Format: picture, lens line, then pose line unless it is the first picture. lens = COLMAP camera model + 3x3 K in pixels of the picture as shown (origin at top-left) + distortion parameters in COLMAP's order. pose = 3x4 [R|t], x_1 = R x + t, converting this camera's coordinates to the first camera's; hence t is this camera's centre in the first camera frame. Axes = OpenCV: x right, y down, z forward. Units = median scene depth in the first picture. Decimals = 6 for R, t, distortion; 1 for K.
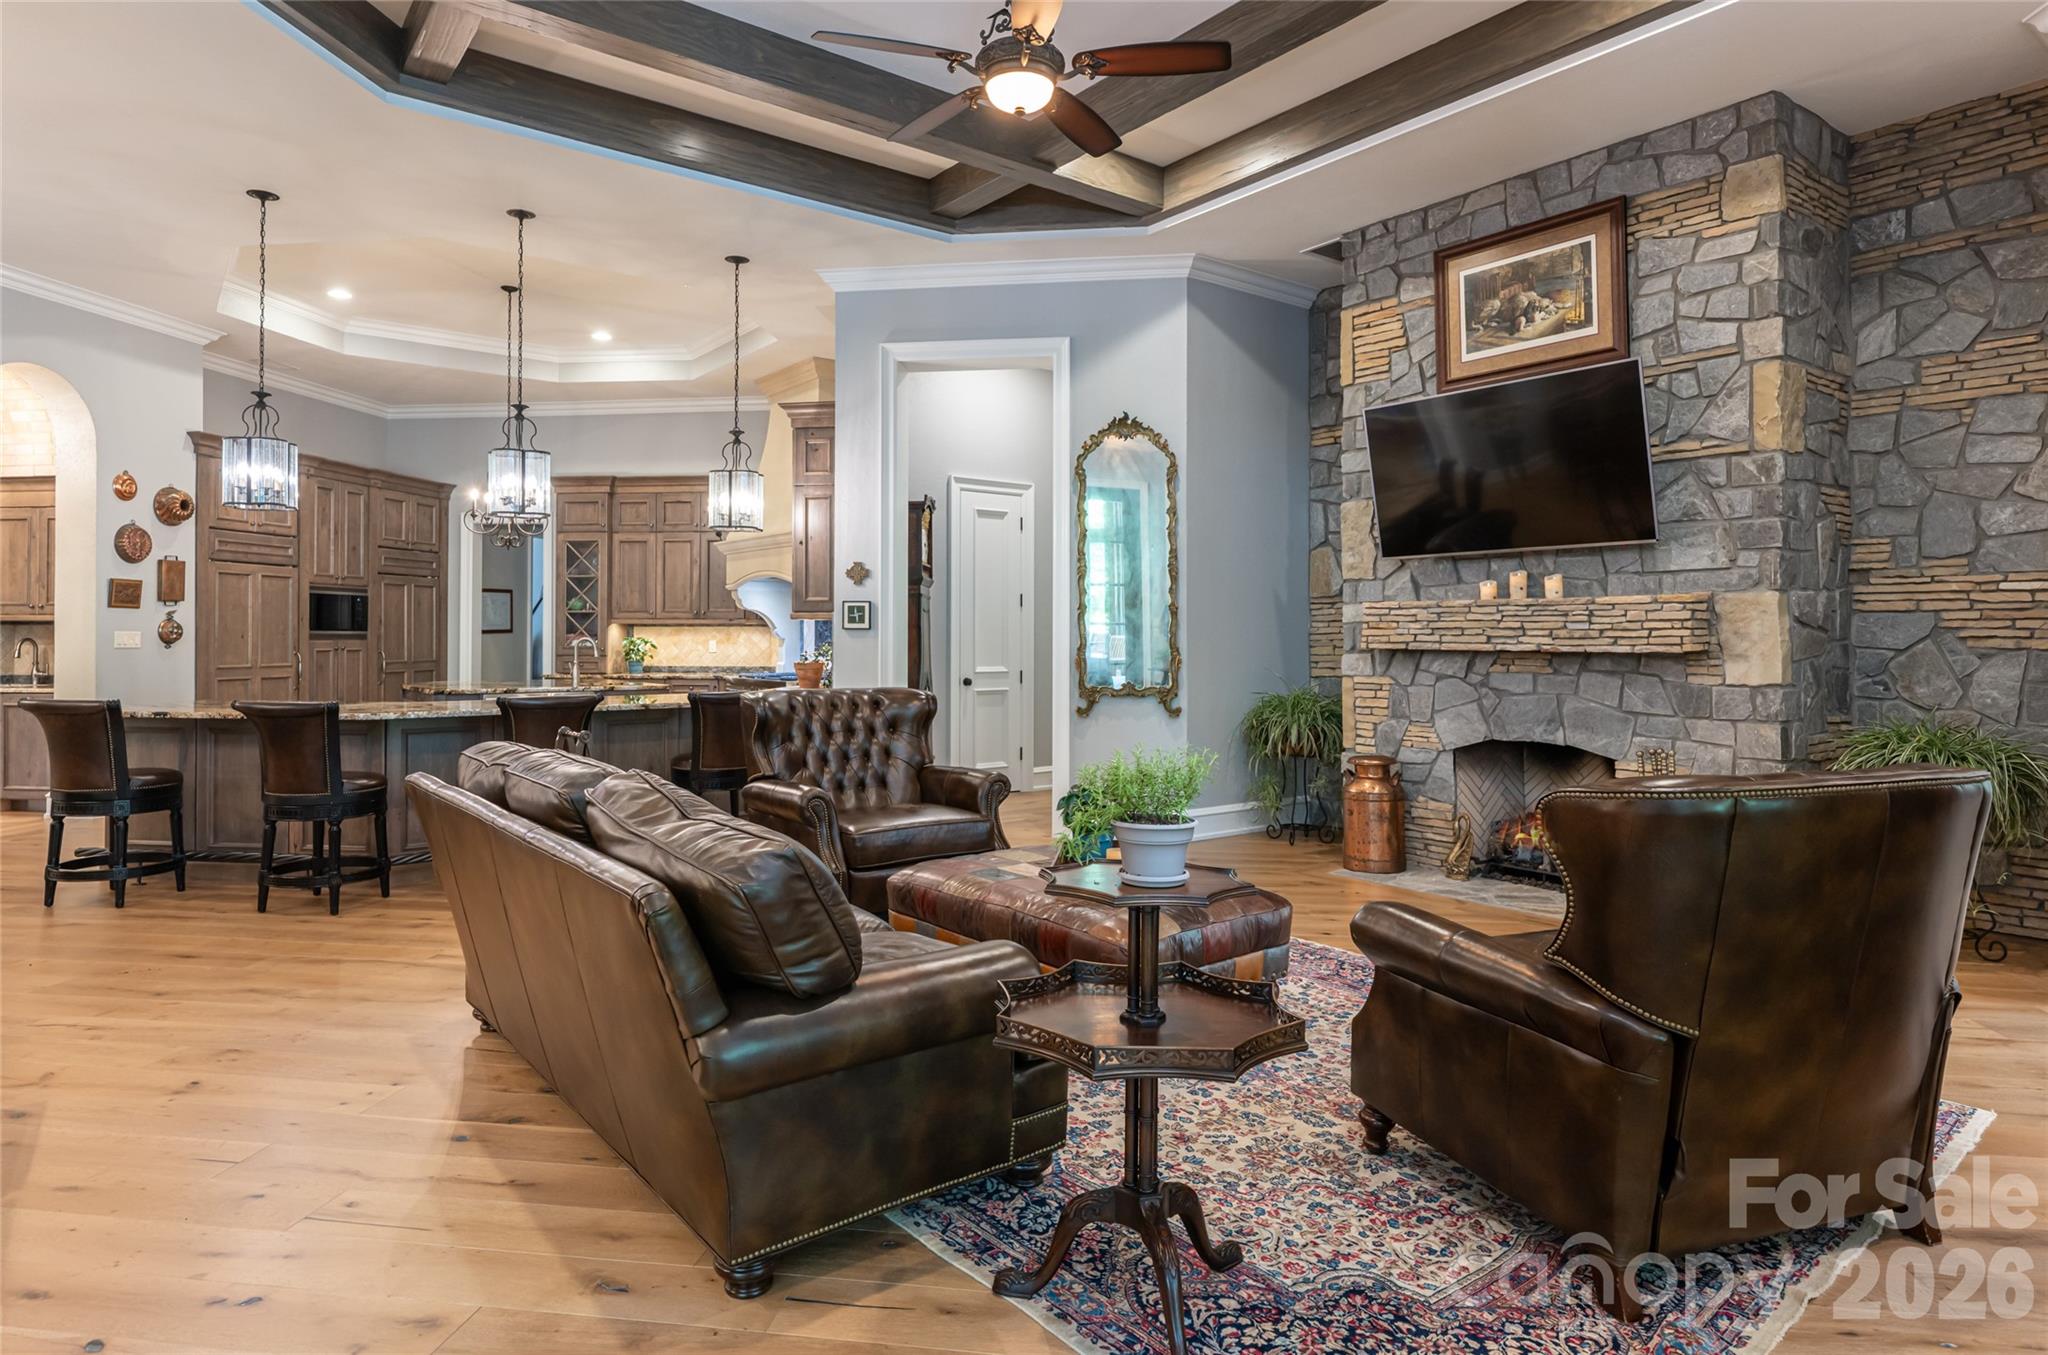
lens RADIAL K [[1155.1, 0, 1000.2], [0, 1155.1, 617.4], [0, 0, 1]] dist [-0.008332, 0.000338]
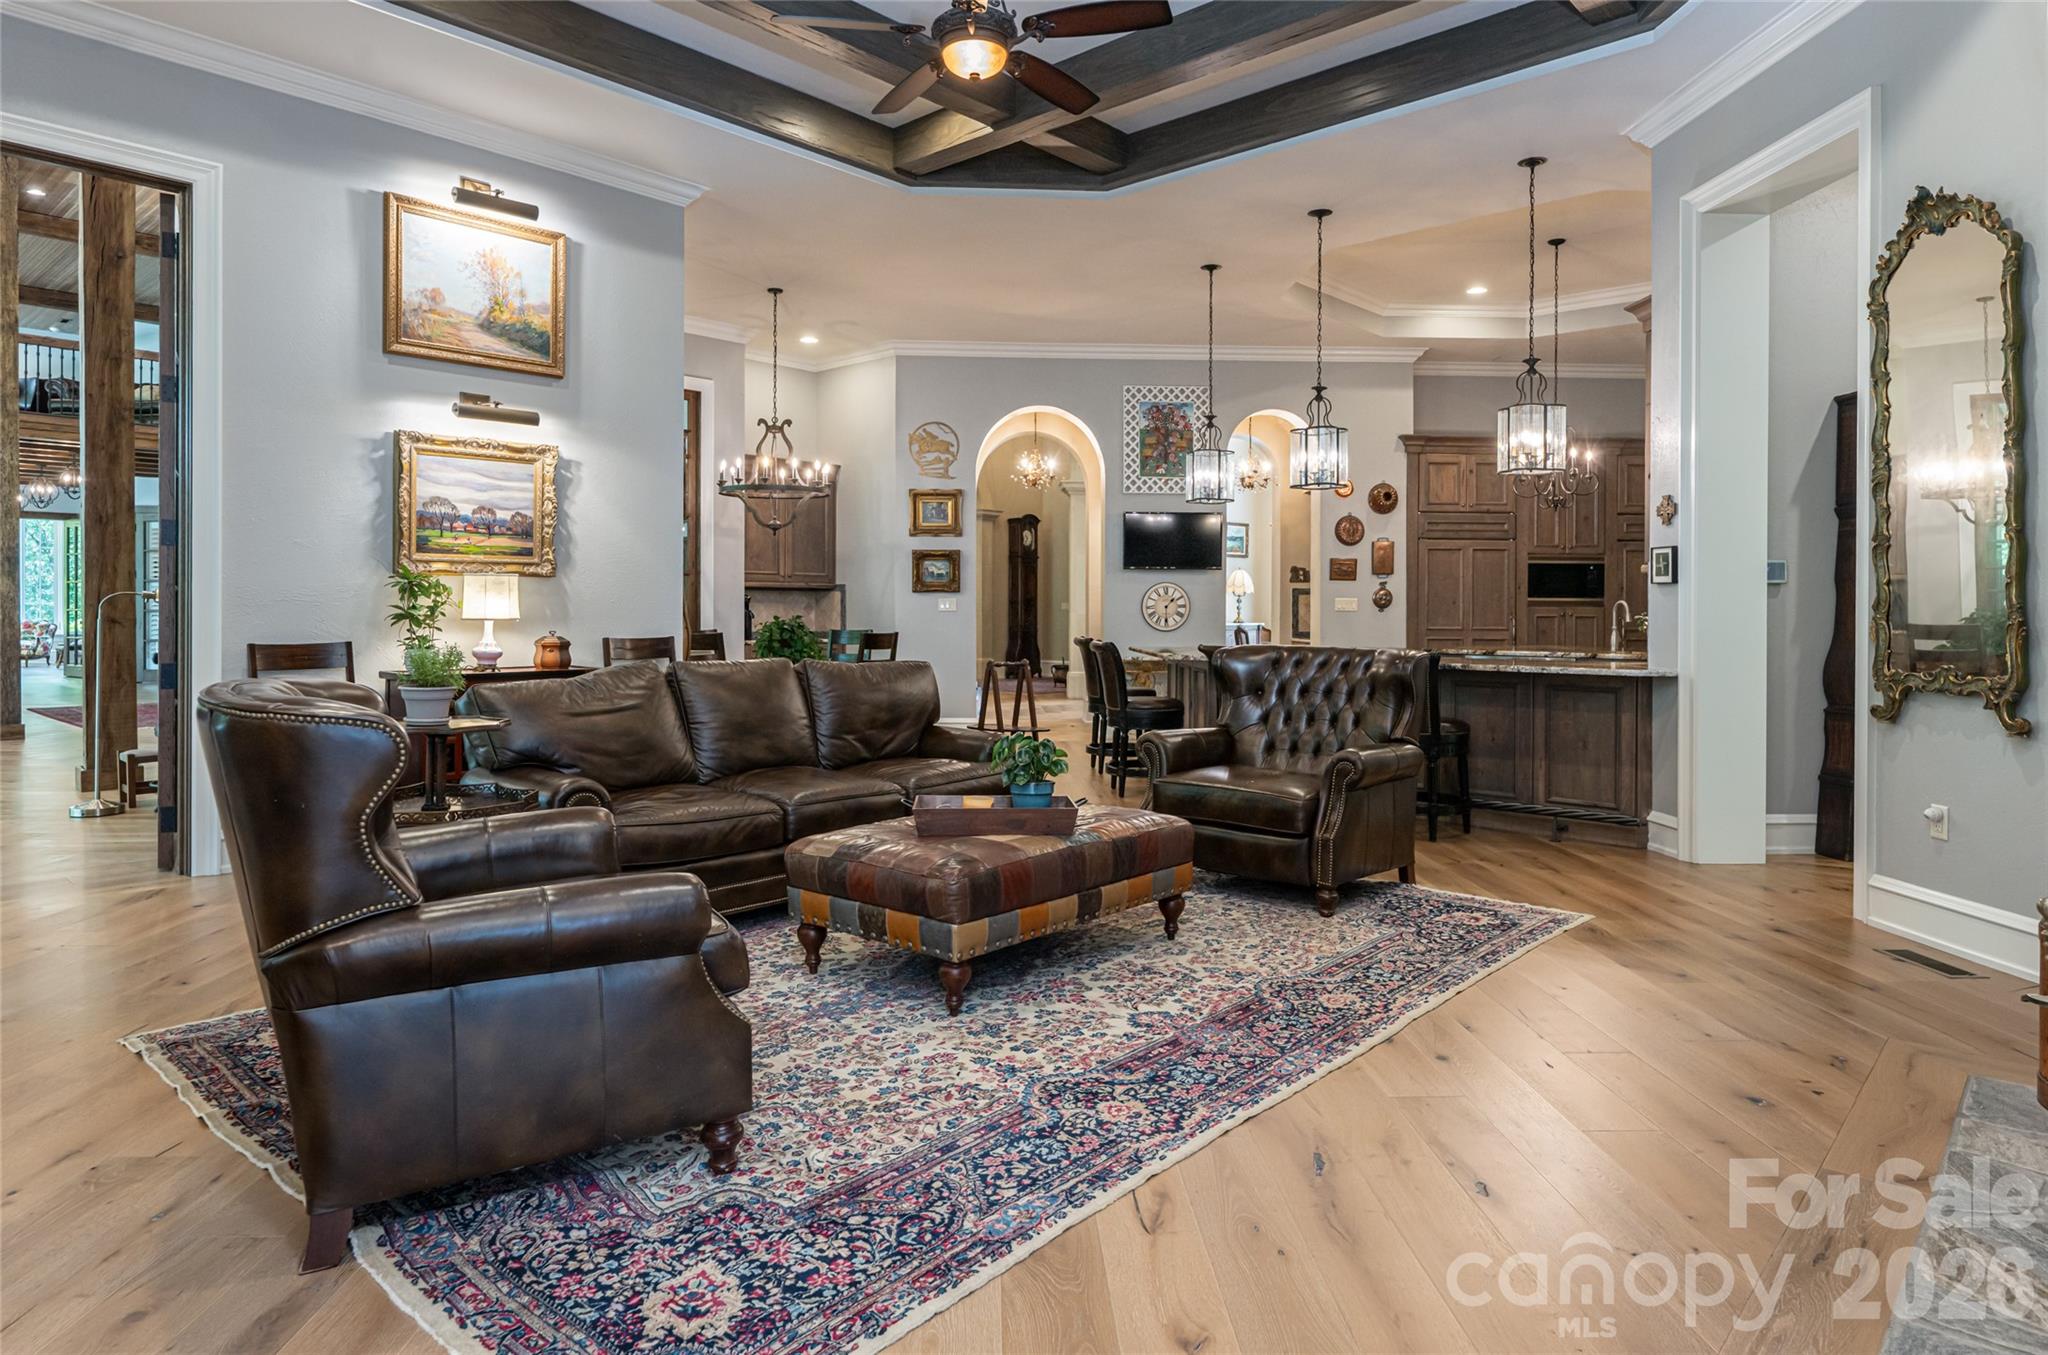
lens RADIAL K [[1197.6, 0, 1042.5], [0, 1197.6, 624.0], [0, 0, 1]] dist [0.008326, 0.000865]
pose [[0.194942, 0.010733, -0.980756, 0.491763], [0.012990, 0.999824, 0.013524, 0.017712], [0.980729, -0.015376, 0.194768, 0.379493]]
